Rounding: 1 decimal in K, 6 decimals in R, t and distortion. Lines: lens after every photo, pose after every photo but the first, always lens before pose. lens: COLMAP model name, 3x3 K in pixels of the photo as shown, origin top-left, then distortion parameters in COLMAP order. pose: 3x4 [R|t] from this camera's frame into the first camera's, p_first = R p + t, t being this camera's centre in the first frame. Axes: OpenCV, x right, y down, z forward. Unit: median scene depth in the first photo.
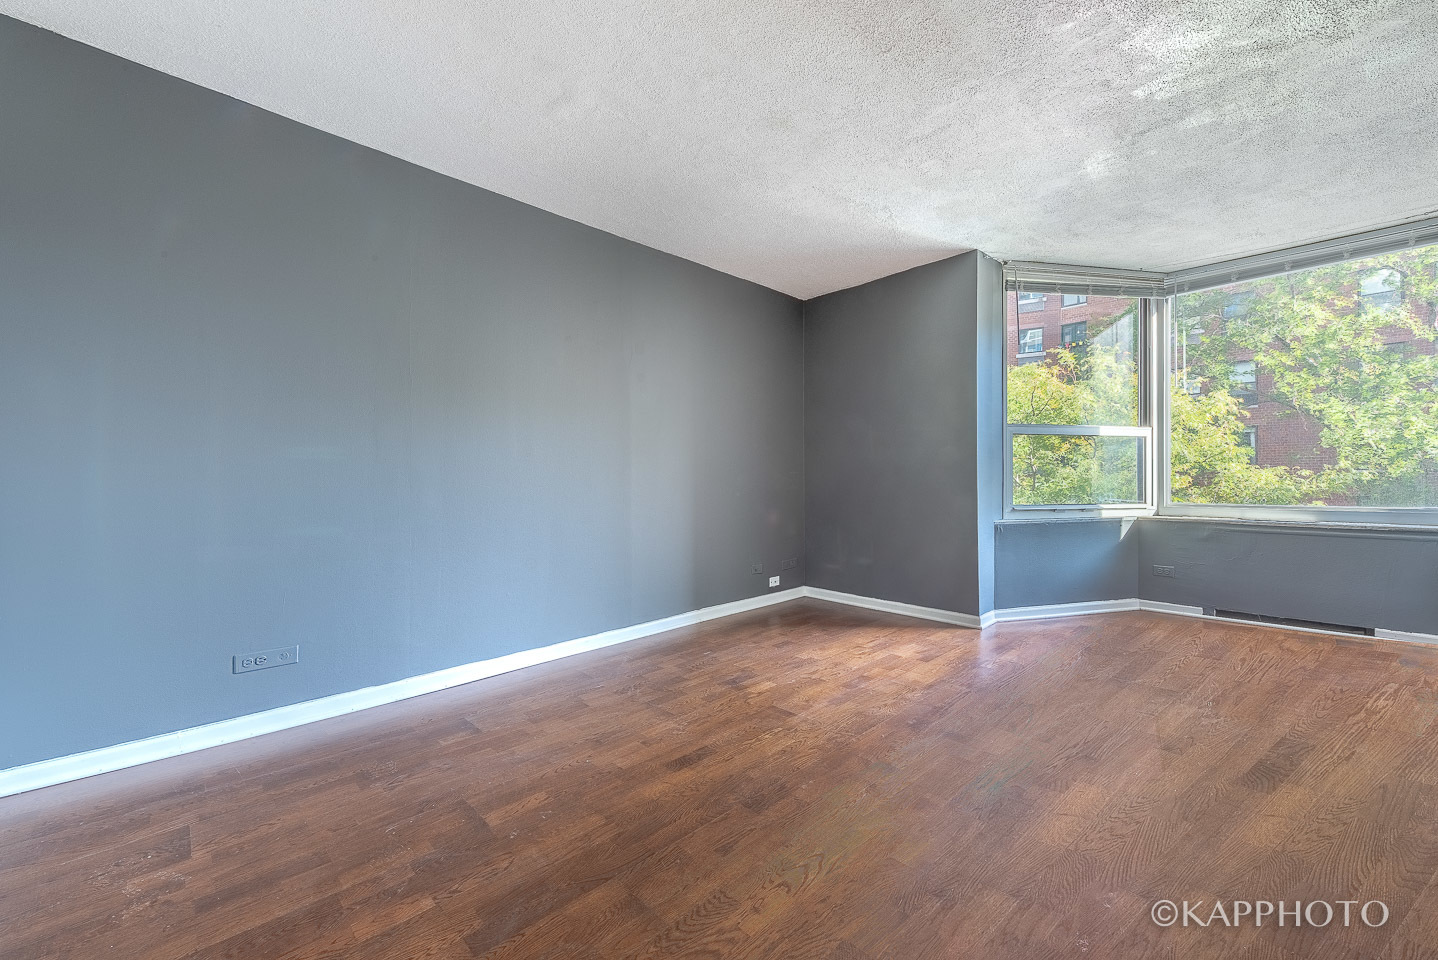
lens RADIAL K [[585.4, 0, 719.0], [0, 585.4, 480.0], [0, 0, 1]] dist [0.010857, -0.000253]
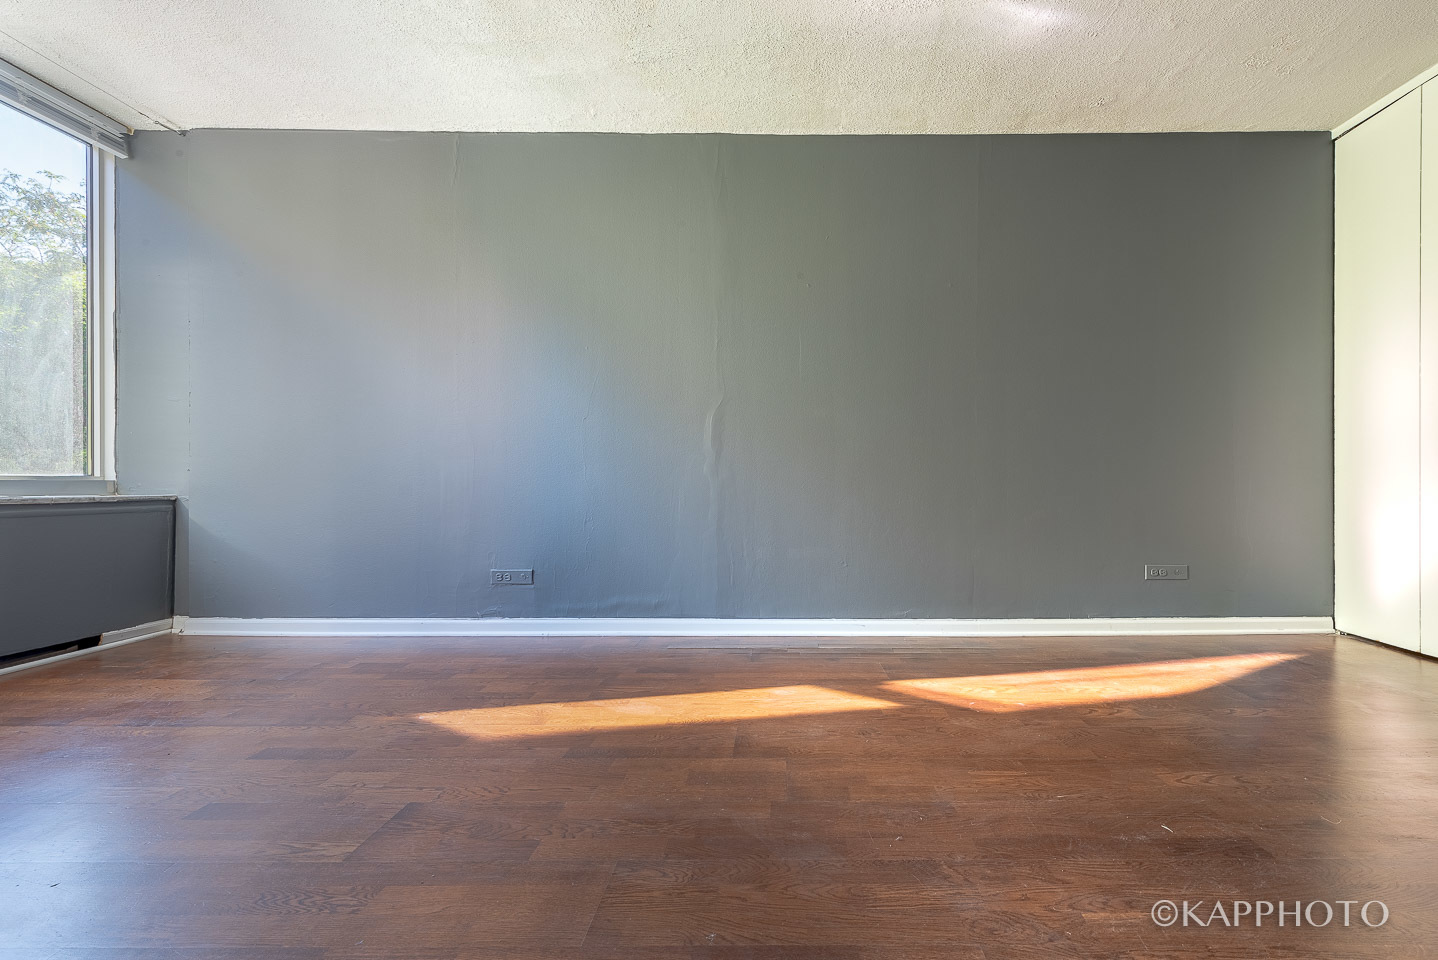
lens RADIAL K [[607.5, 0, 722.8], [0, 607.5, 479.1], [0, 0, 1]] dist [0.013945, -0.005444]
pose [[-0.762795, 0.006678, 0.646606, 0.004454], [0.001726, 0.999964, -0.008292, 0.061433], [-0.646638, -0.005209, -0.762779, 1.075745]]
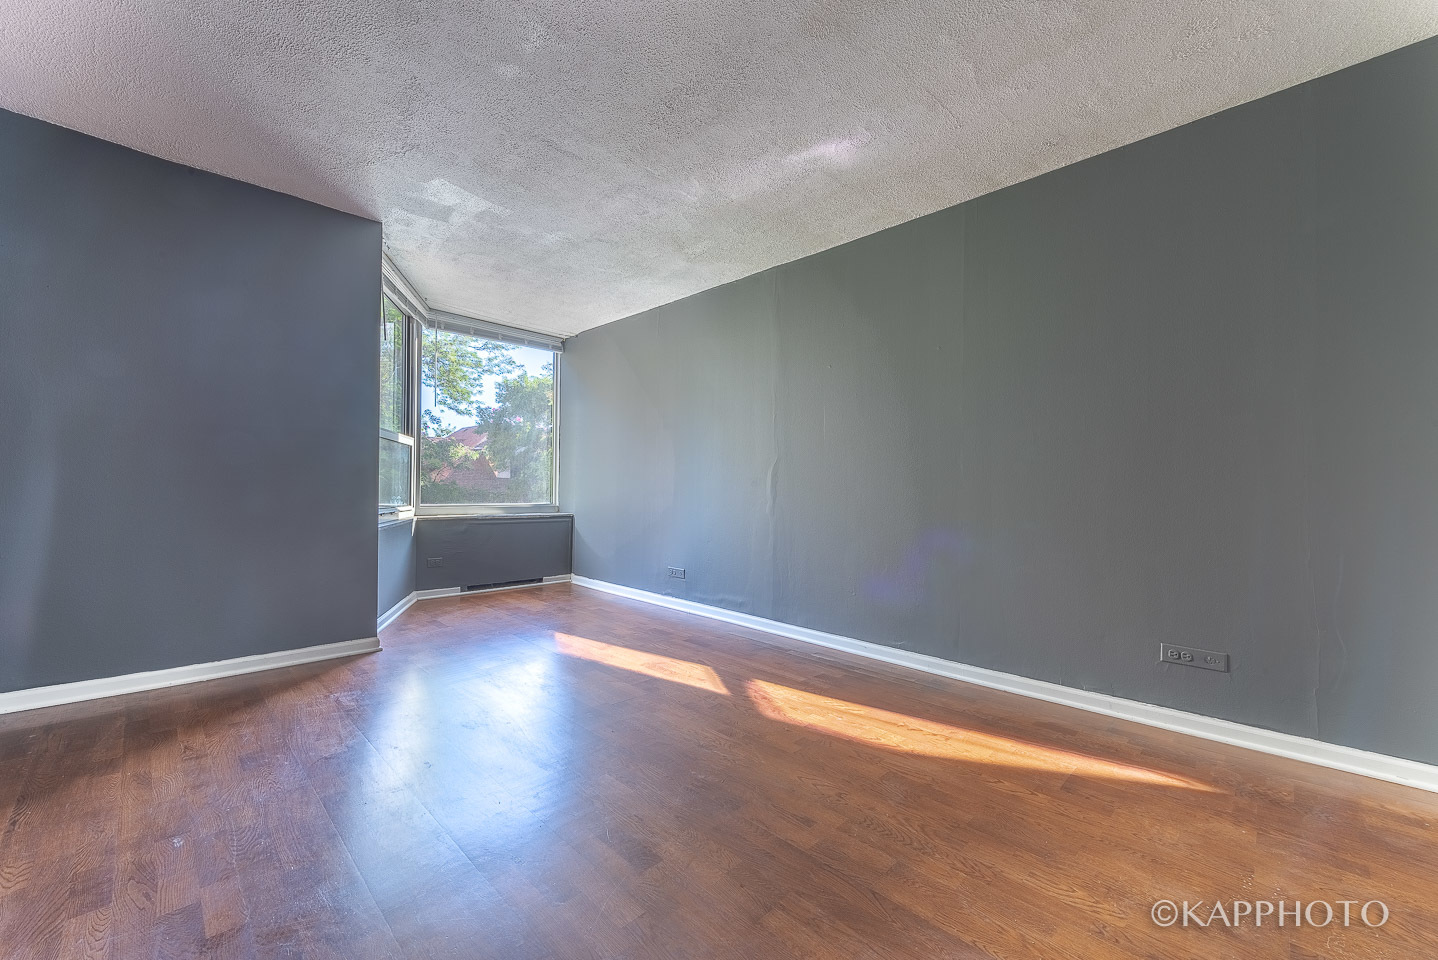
lens RADIAL K [[585.4, 0, 719.0], [0, 585.4, 480.0], [0, 0, 1]] dist [0.010857, -0.000253]
pose [[-0.056597, 0.020881, 0.998179, -0.533716], [-0.013396, 0.999675, -0.021672, 0.010294], [-0.998307, -0.014598, -0.056299, 0.607755]]
